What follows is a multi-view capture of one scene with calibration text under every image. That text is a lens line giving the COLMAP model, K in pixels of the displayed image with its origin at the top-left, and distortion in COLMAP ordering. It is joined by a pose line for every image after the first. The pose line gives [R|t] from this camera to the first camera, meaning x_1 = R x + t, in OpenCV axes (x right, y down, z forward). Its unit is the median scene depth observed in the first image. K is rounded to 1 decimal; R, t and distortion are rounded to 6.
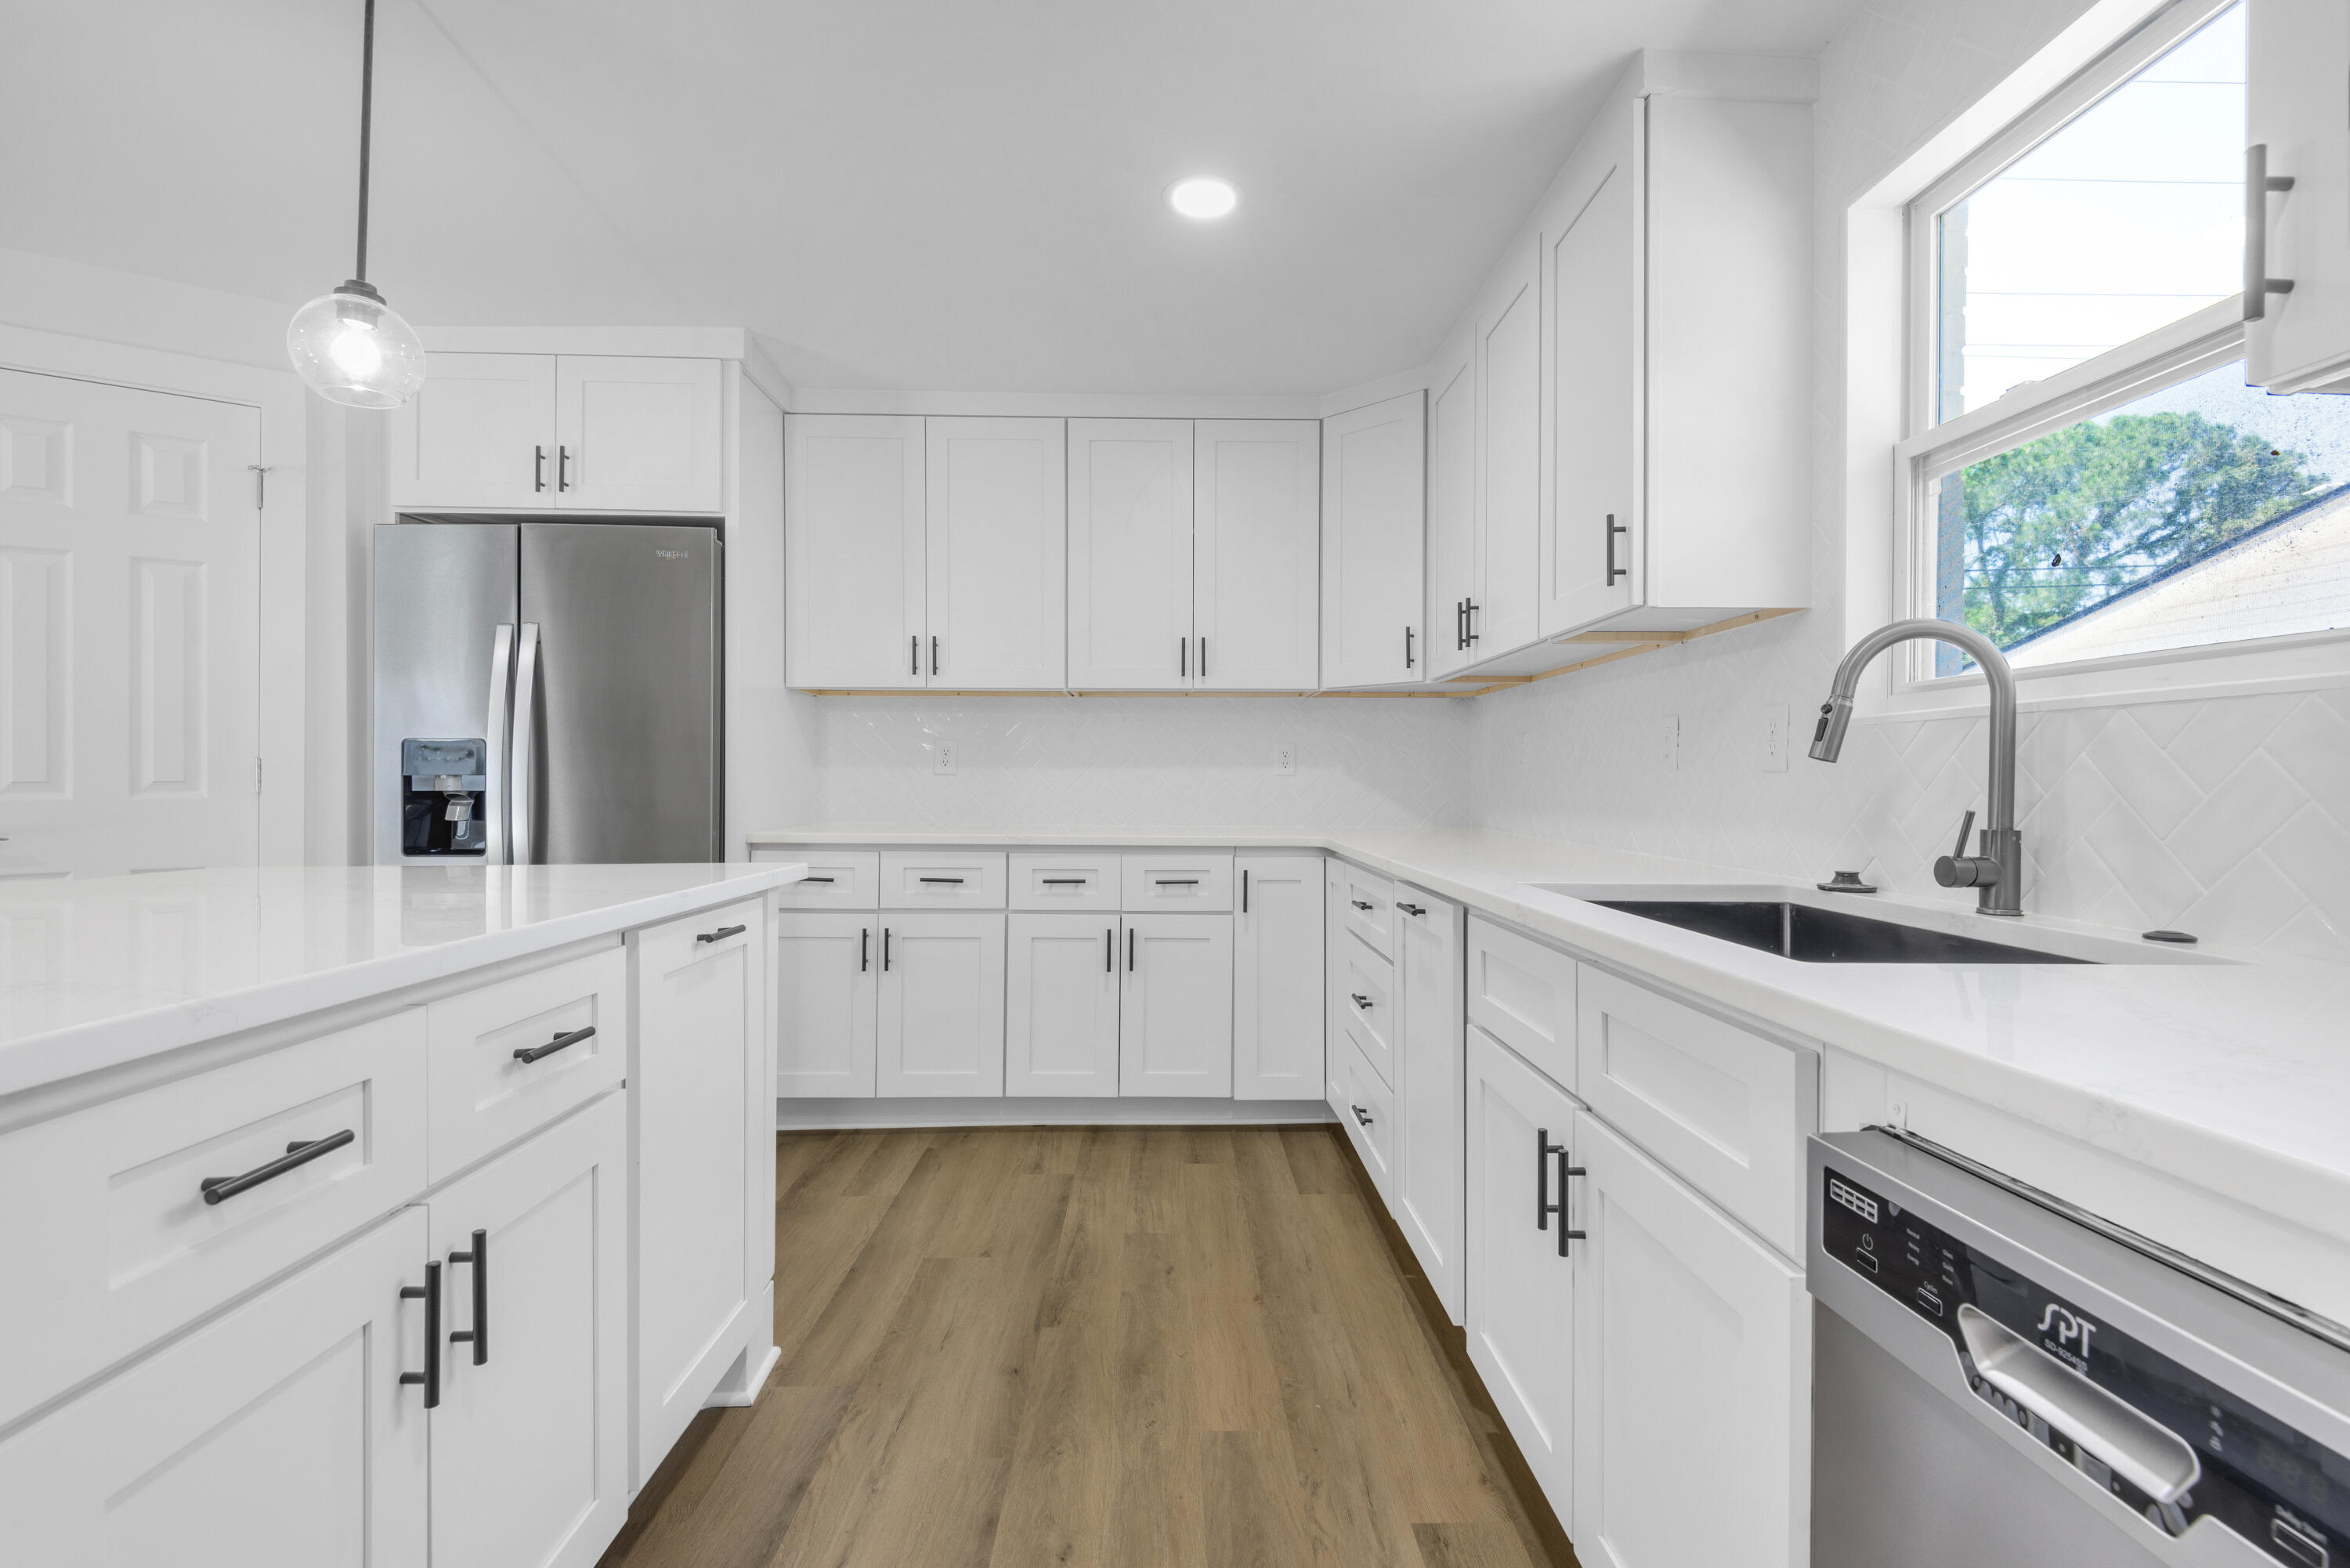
lens RADIAL K [[1057.8, 0, 1178.2], [0, 1057.8, 778.8], [0, 0, 1]] dist [0.031231, -0.027210]
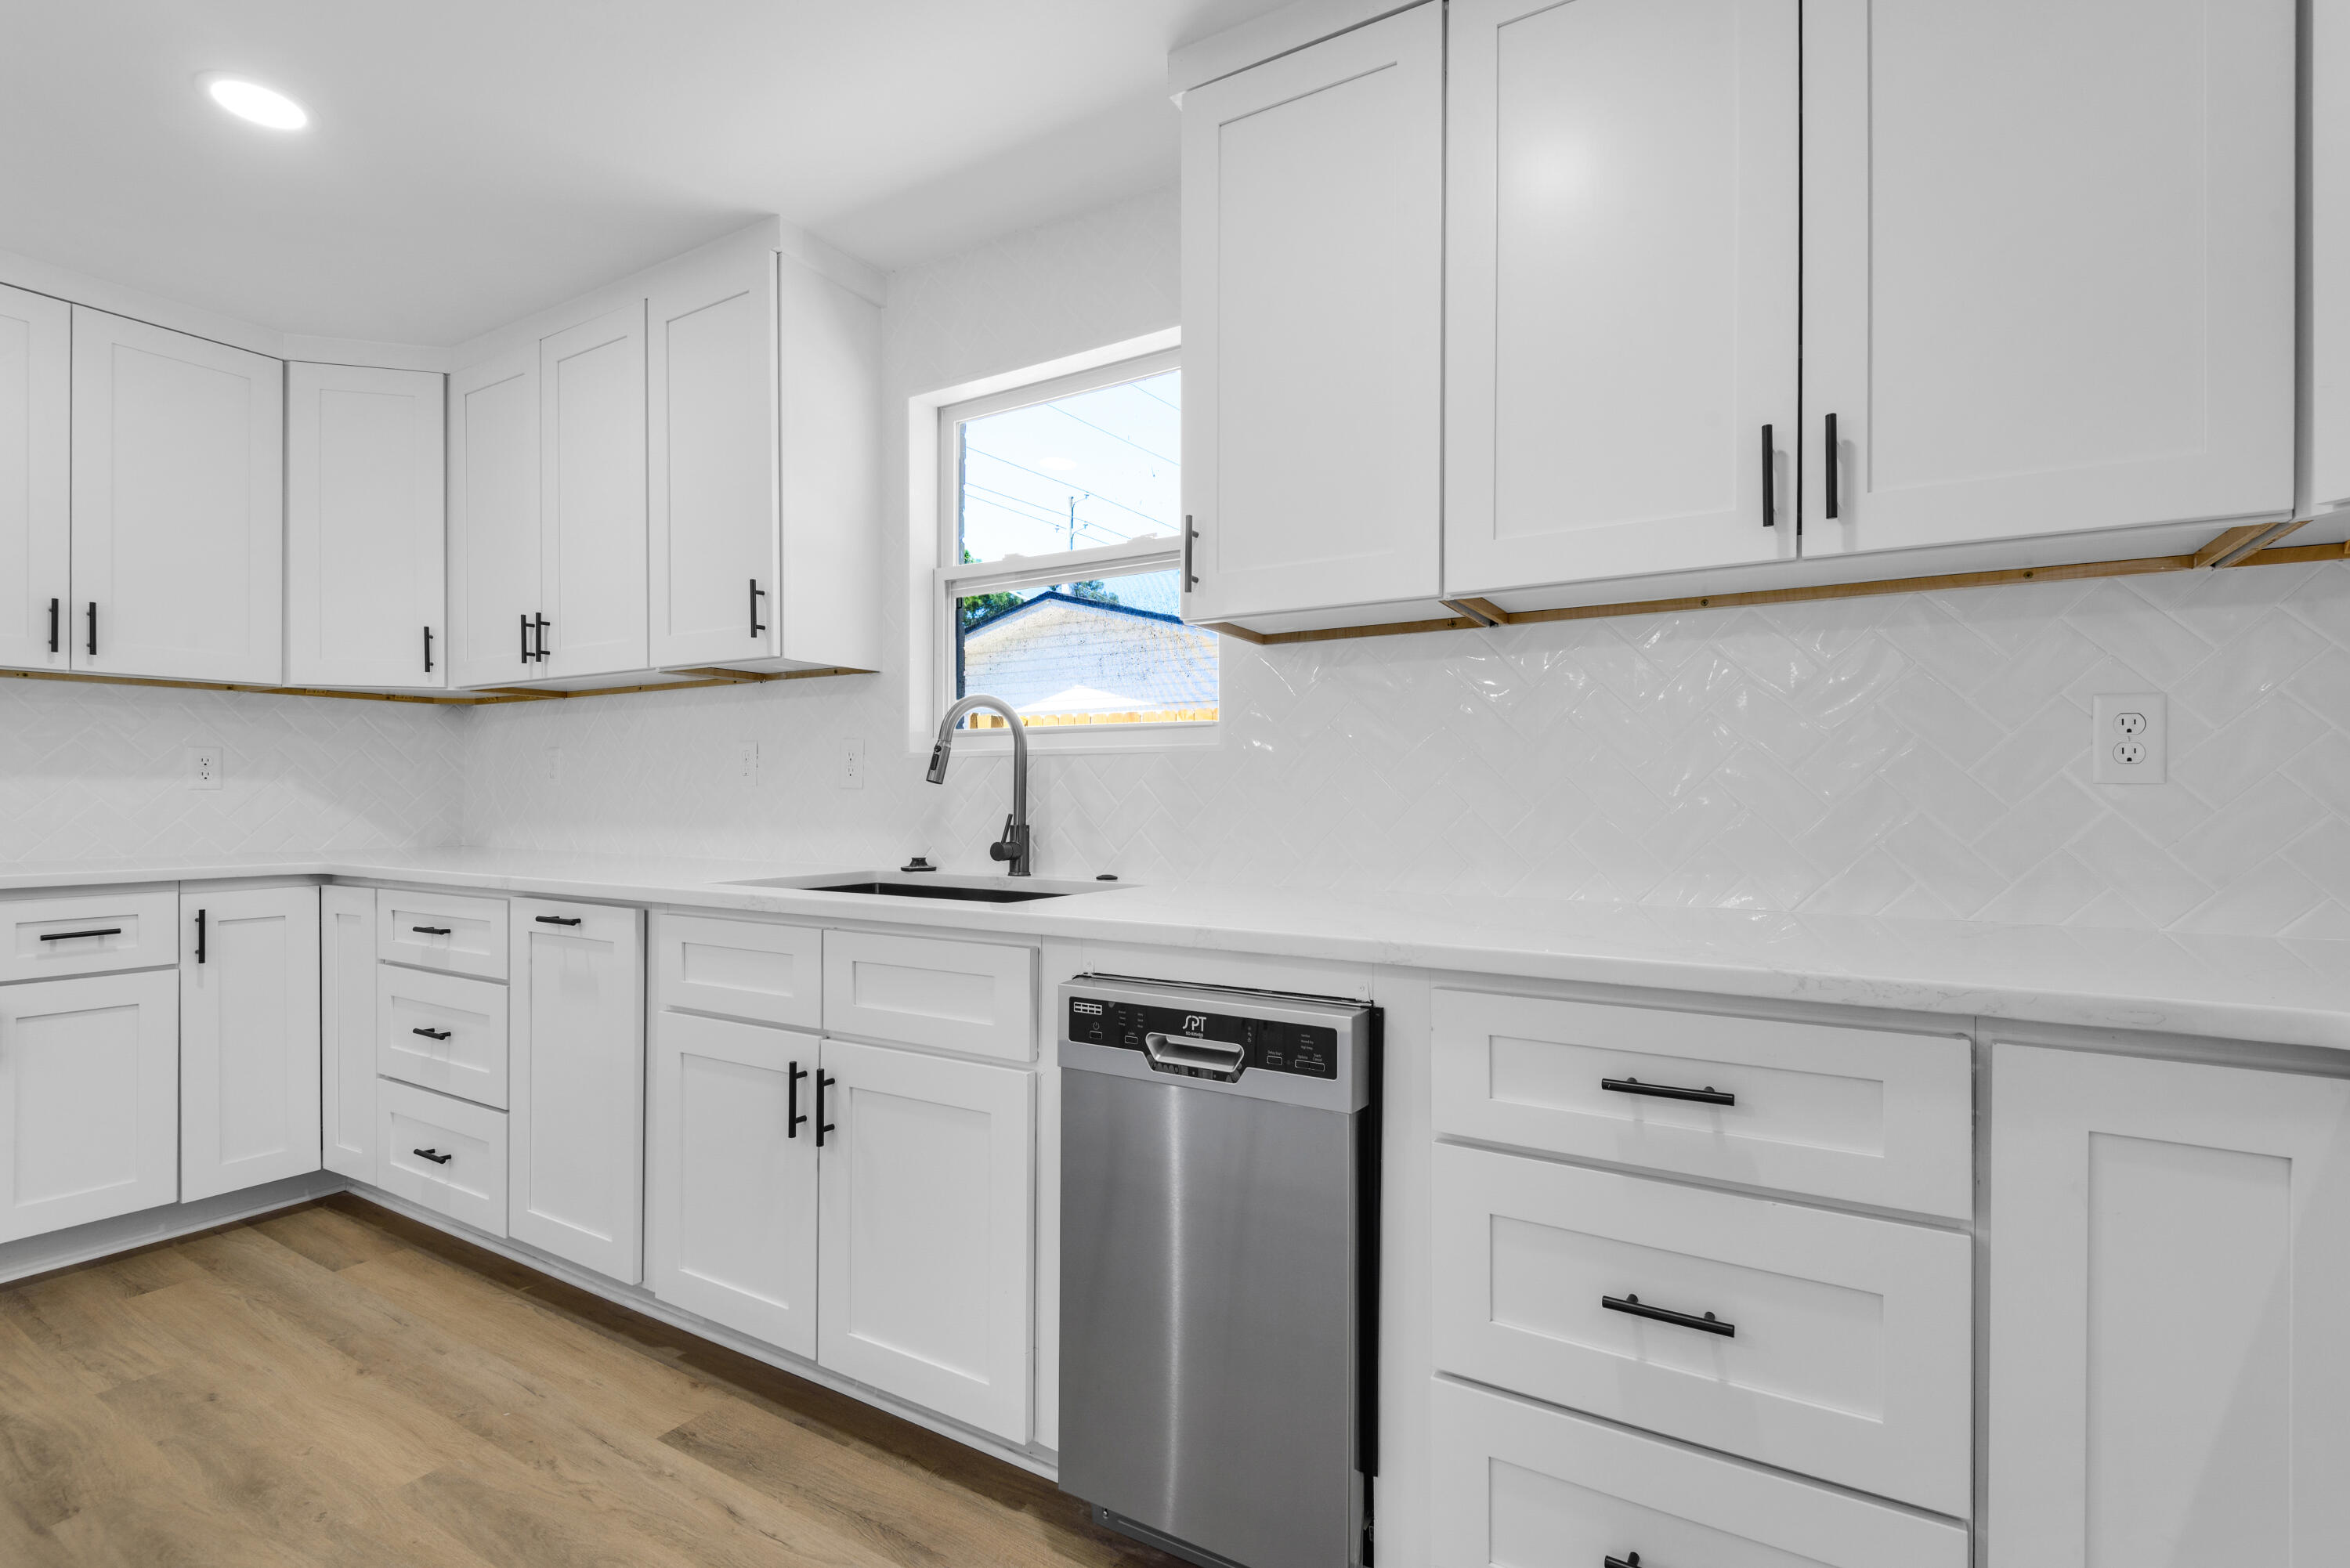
lens RADIAL K [[1082.9, 0, 1187.0], [0, 1082.9, 796.6], [0, 0, 1]] dist [0.001511, -0.000279]
pose [[0.537069, -0.004521, 0.843526, -0.339225], [-0.000578, 0.999983, 0.005728, -0.004419], [-0.843538, -0.003564, 0.537058, -0.084815]]
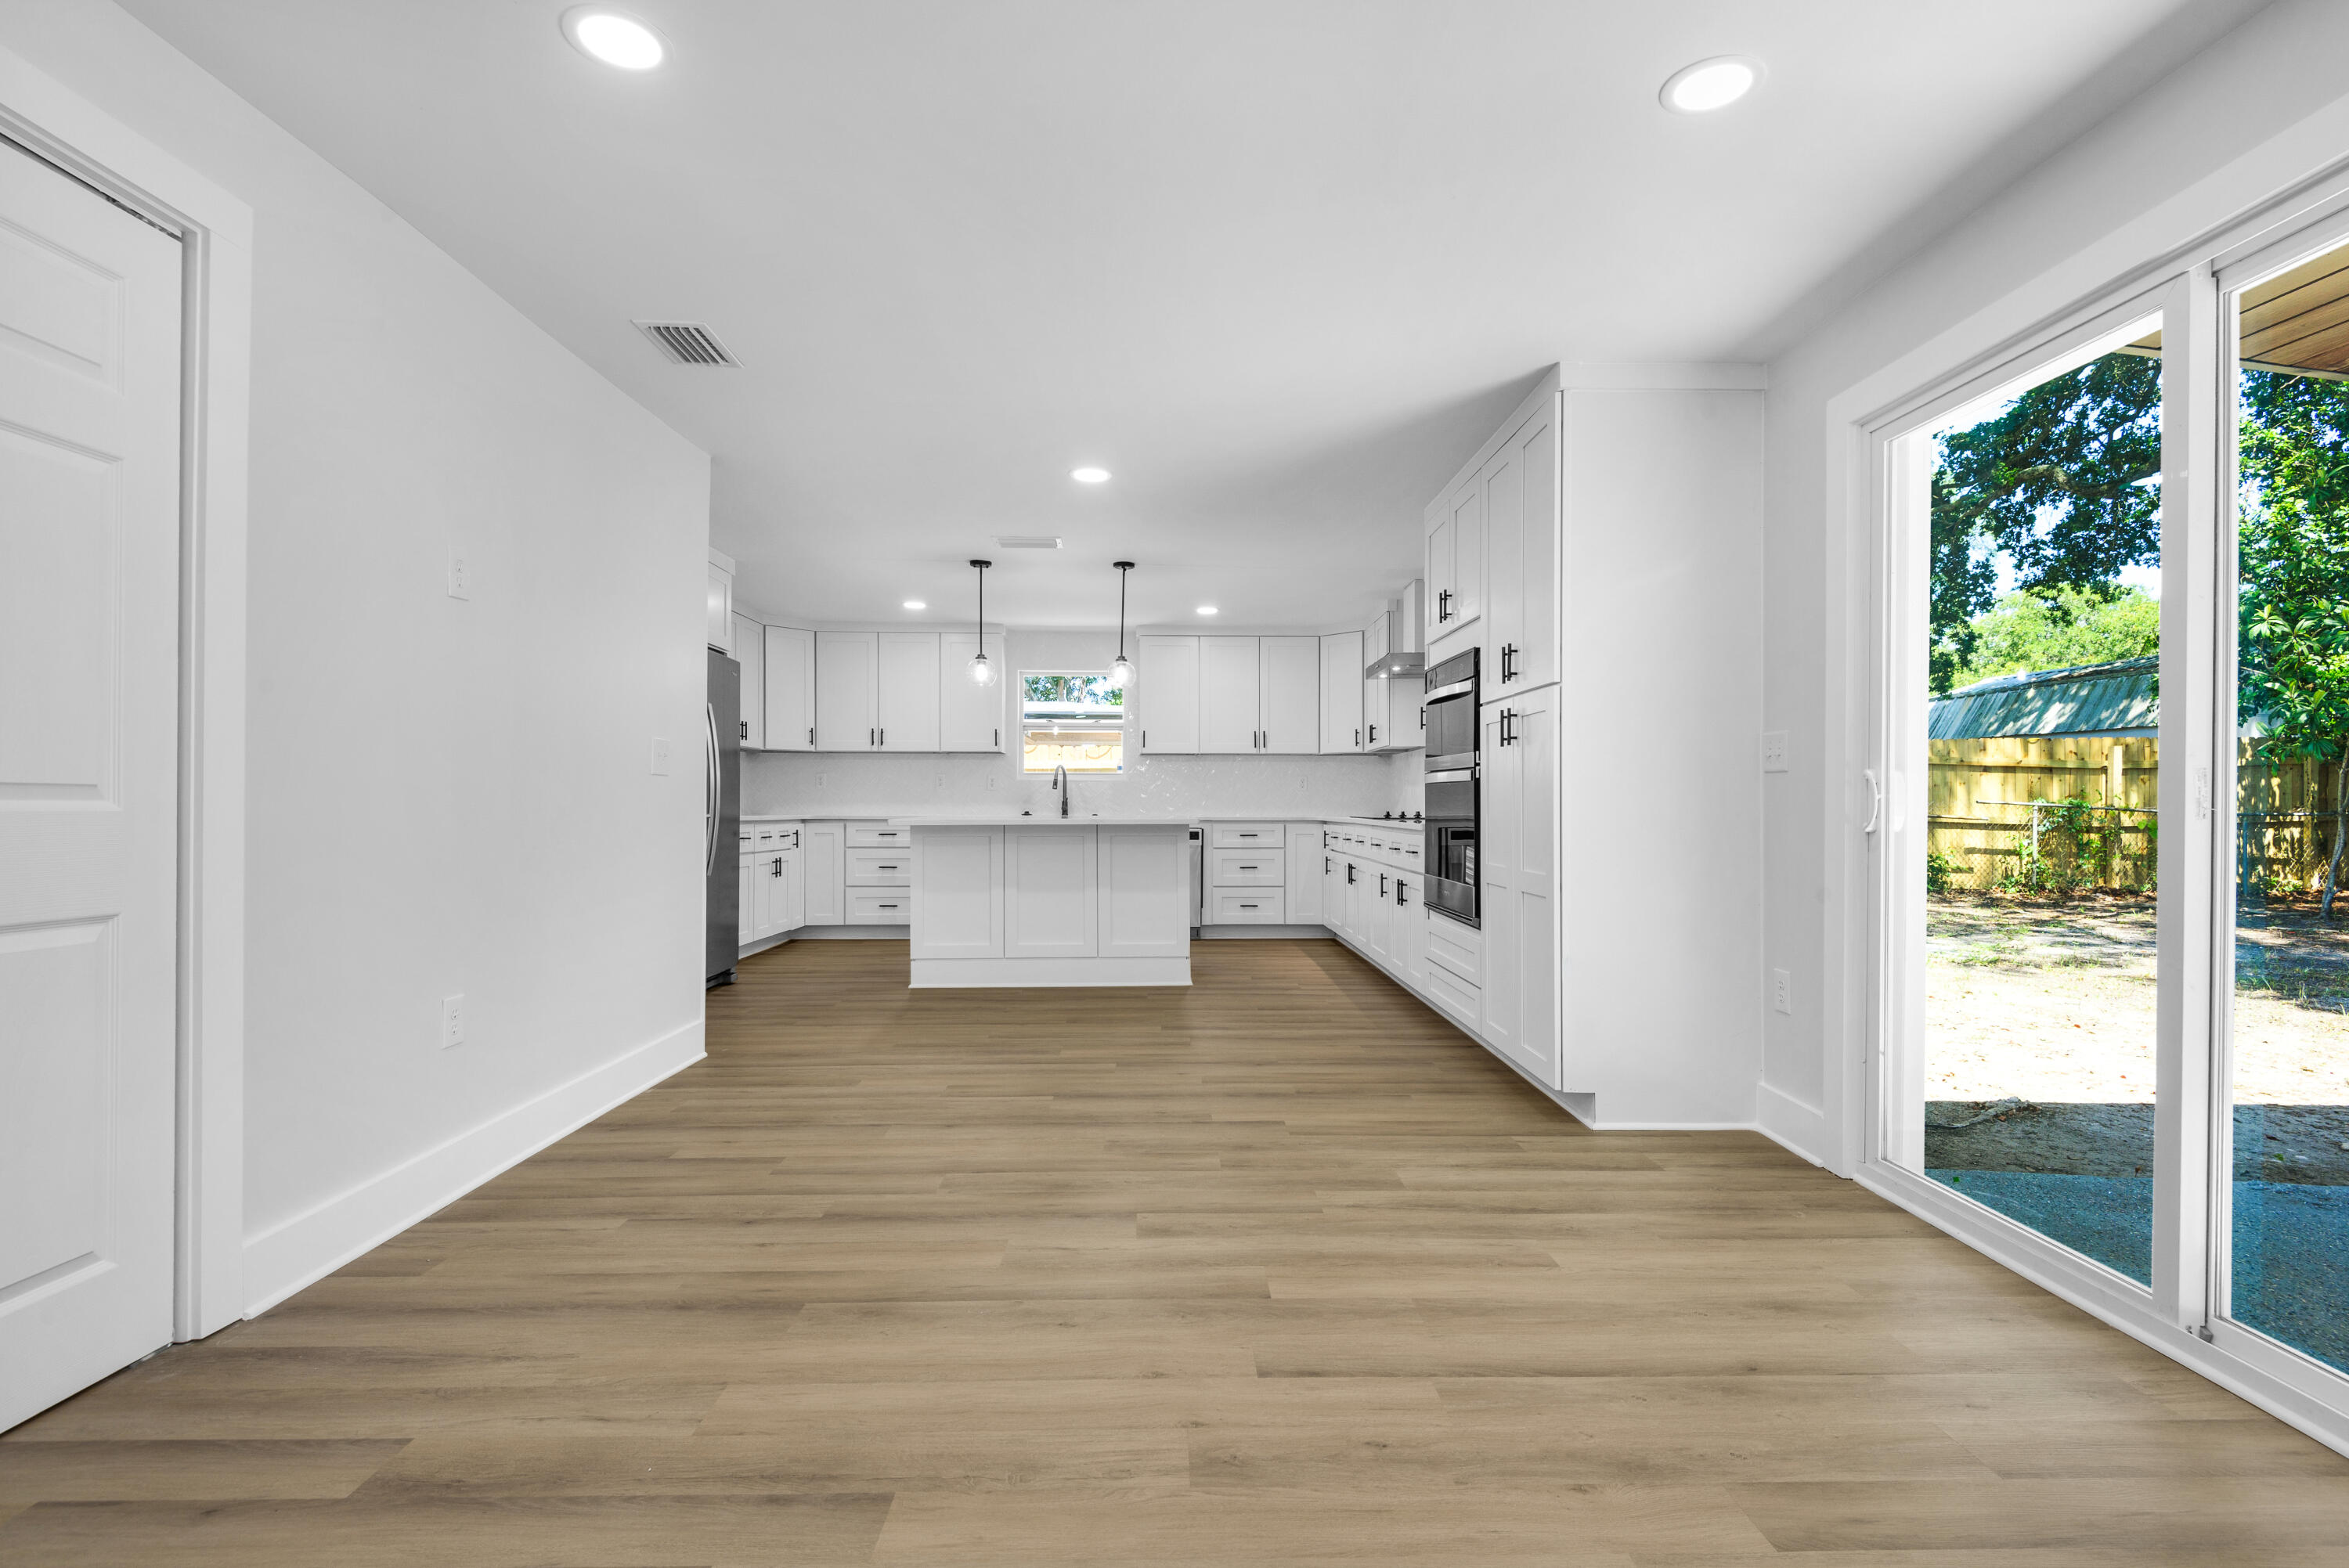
lens RADIAL K [[1083.3, 0, 1184.4], [0, 1083.3, 792.0], [0, 0, 1]] dist [0.042021, -0.028755]
pose [[-0.005029, 0.006581, 0.999966, -3.522217], [-0.004655, 0.999967, -0.006604, 0.022698], [-0.999977, -0.004688, -0.004998, 0.246078]]
